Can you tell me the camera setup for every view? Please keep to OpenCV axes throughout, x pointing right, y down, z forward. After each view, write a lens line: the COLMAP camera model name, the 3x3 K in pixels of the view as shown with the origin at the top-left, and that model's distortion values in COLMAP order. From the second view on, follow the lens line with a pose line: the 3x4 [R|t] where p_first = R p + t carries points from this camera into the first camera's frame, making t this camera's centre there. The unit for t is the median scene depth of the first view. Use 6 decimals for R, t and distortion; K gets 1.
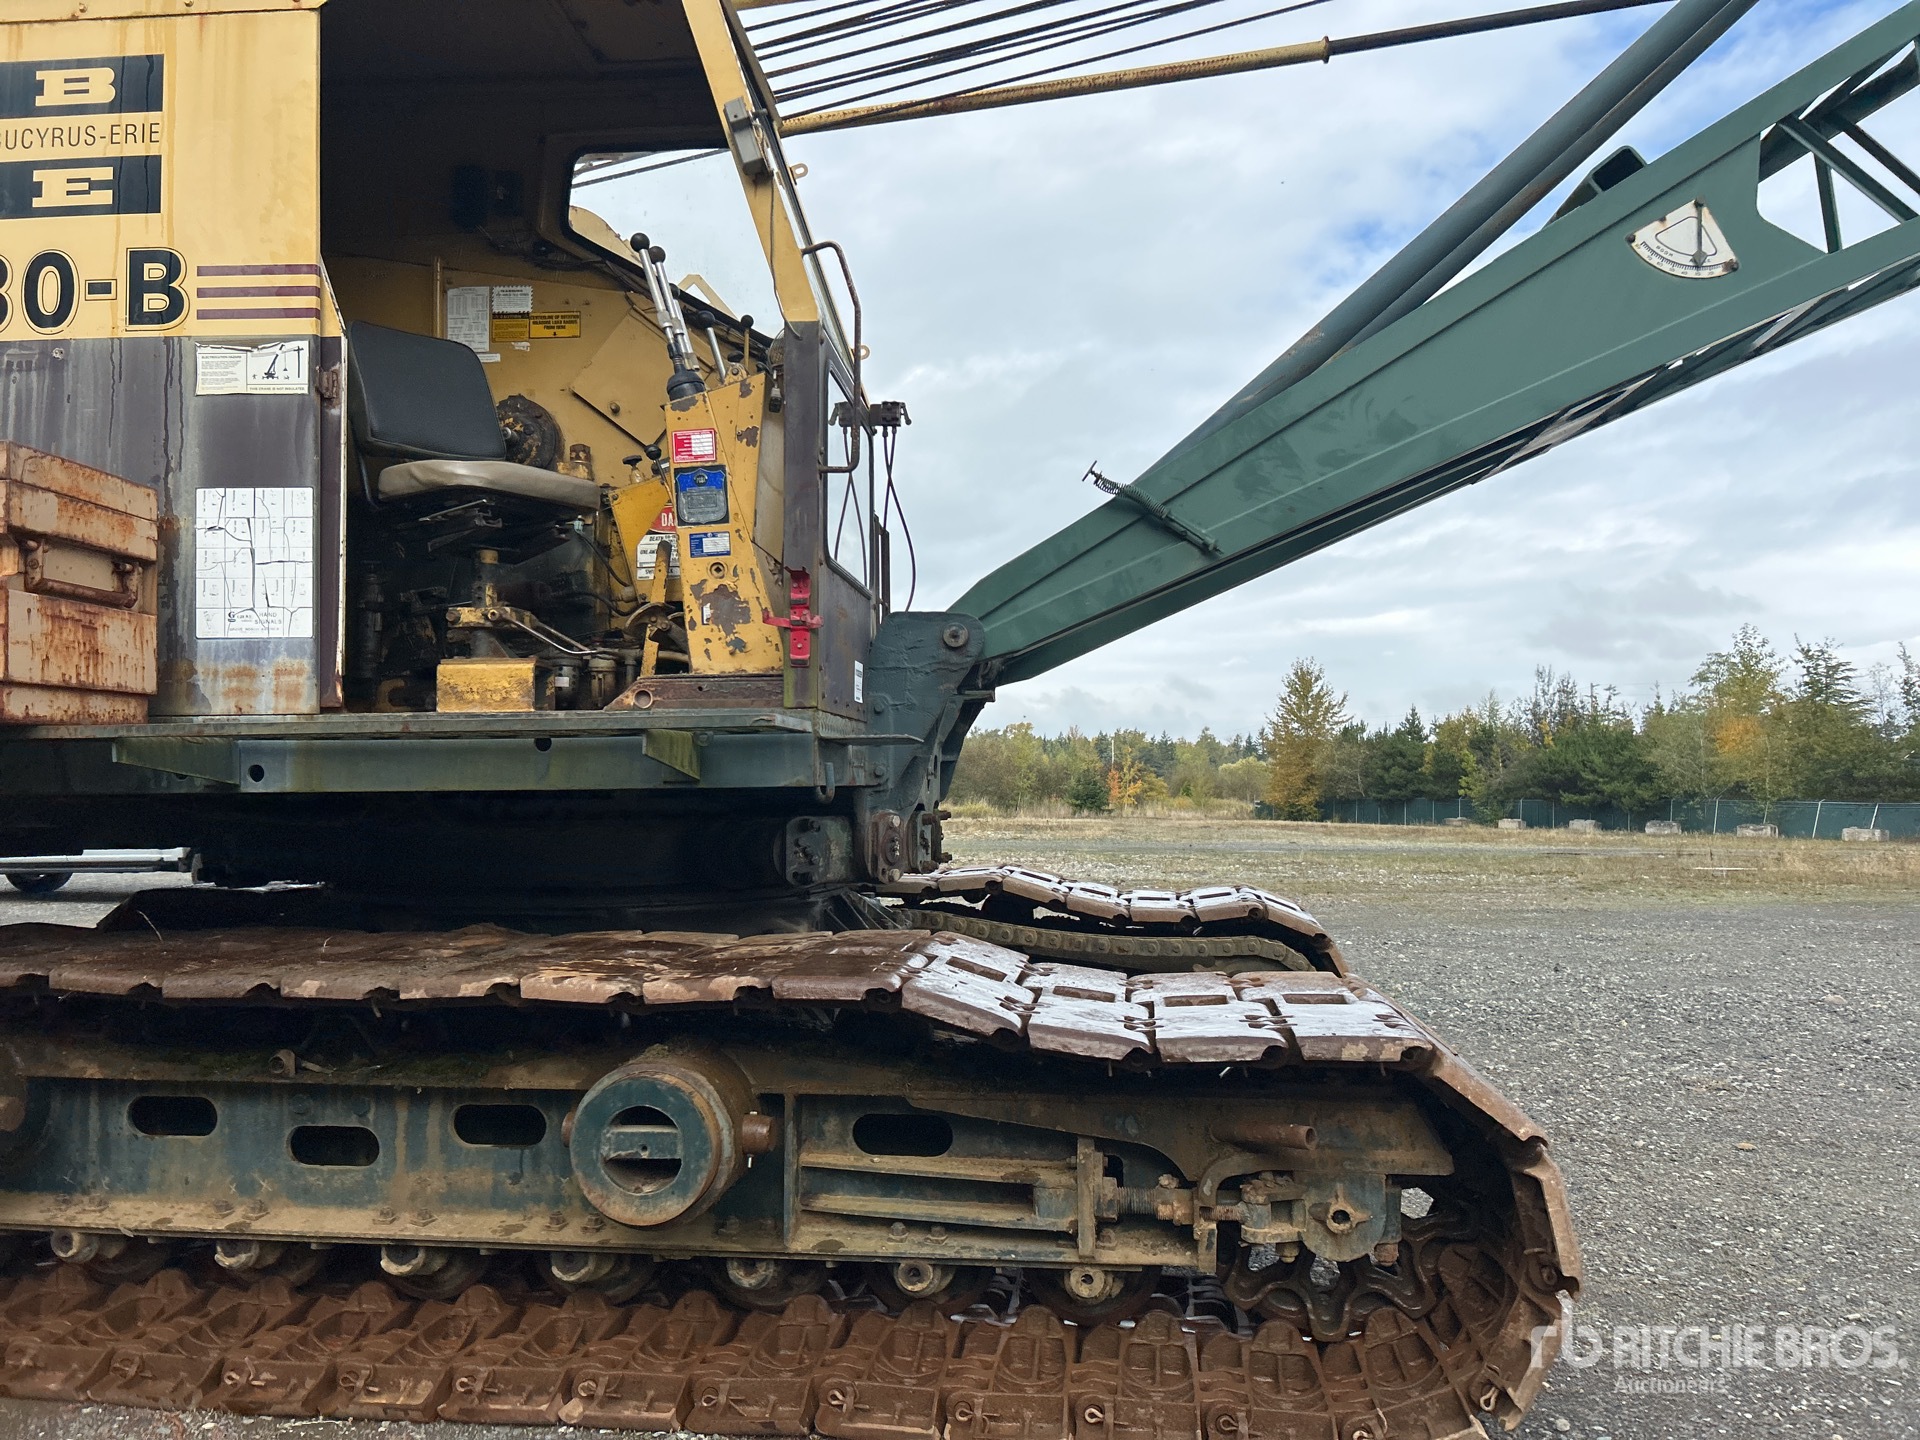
lens RADIAL K [[1437.8, 0, 984.3], [0, 1437.8, 728.6], [0, 0, 1]] dist [0.042404, -0.045923]
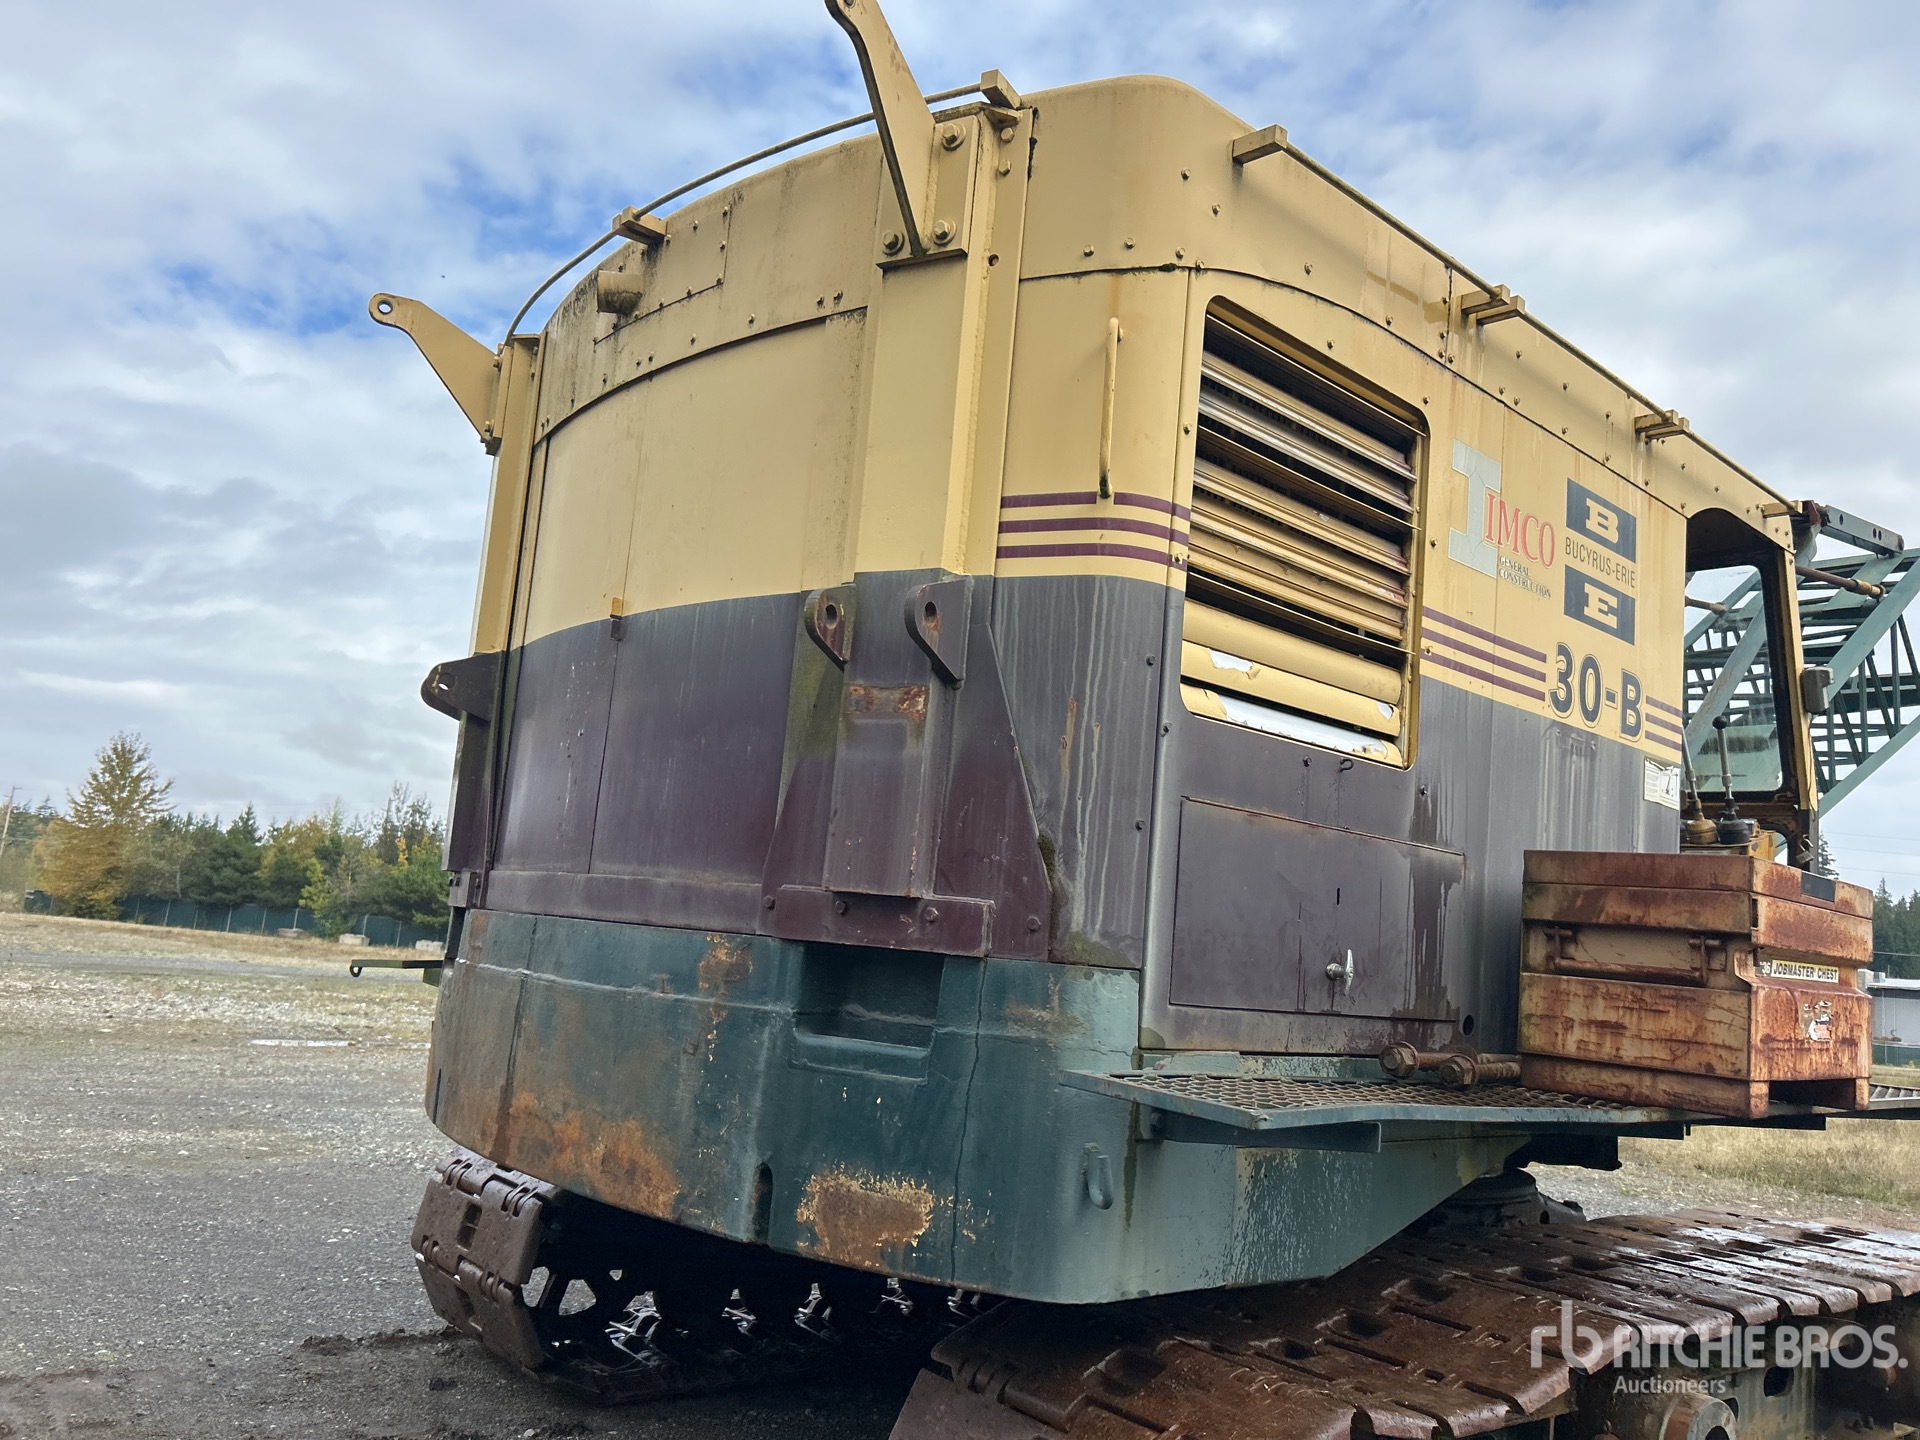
lens RADIAL K [[1437.8, 0, 951.0], [0, 1437.8, 735.4], [0, 0, 1]] dist [0.042404, -0.045923]
pose [[0.693681, 0.164360, 0.701280, -1.755123], [-0.115358, 0.986400, -0.117076, -0.069091], [-0.710985, 0.000315, 0.703207, 0.533986]]
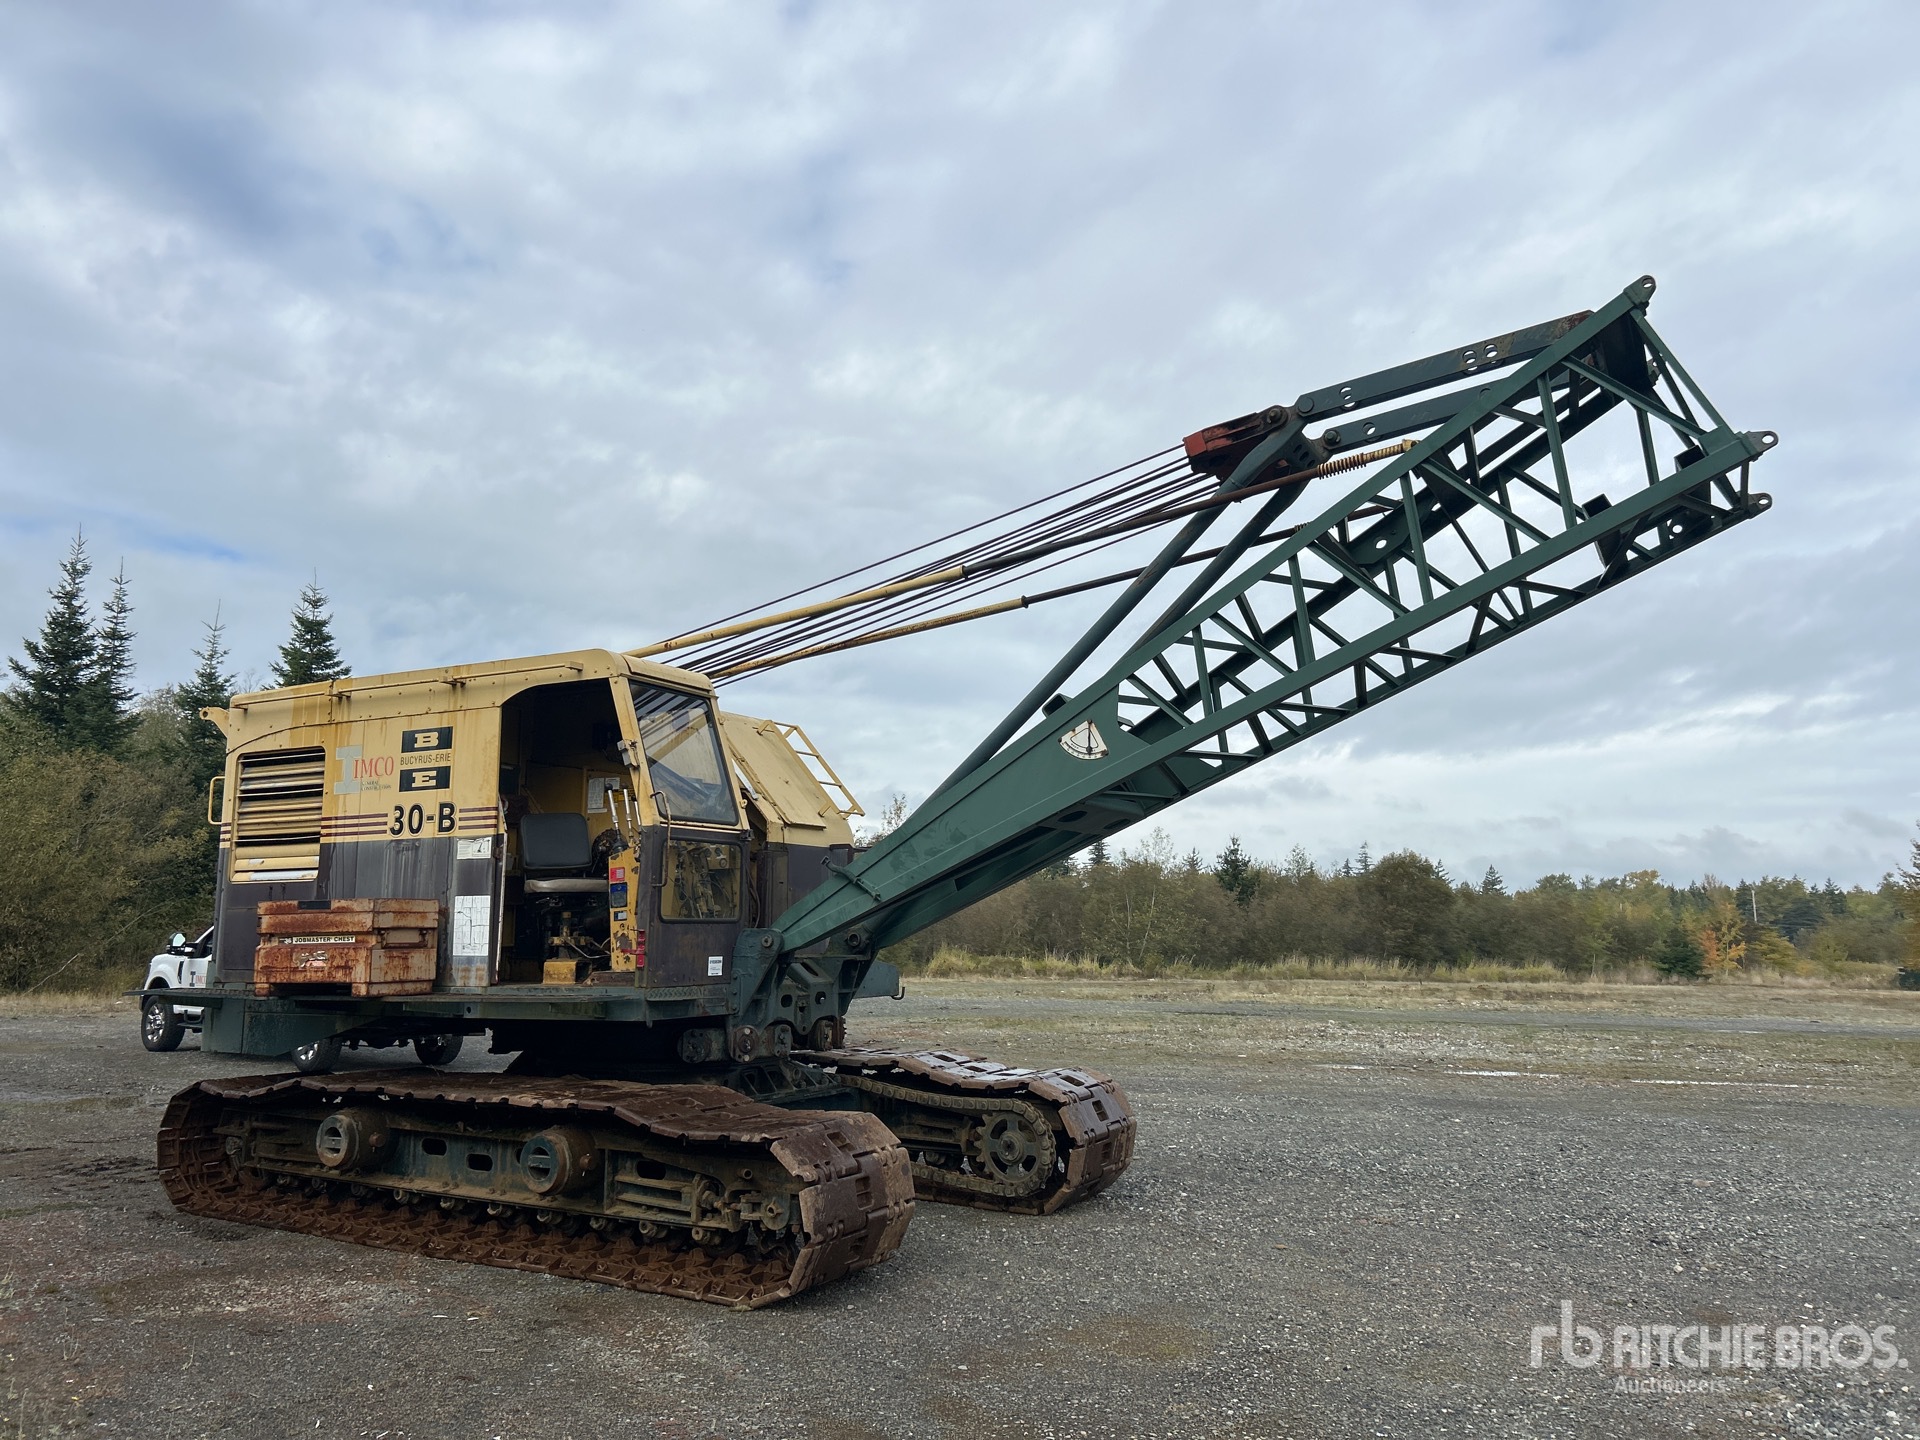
lens RADIAL K [[1437.8, 0, 965.5], [0, 1437.8, 705.0], [0, 0, 1]] dist [0.042404, -0.045923]
pose [[0.914850, -0.062415, -0.398942, 1.273570], [0.013588, 0.992180, -0.124070, -0.165143], [0.403566, 0.108084, 0.908544, -0.957572]]
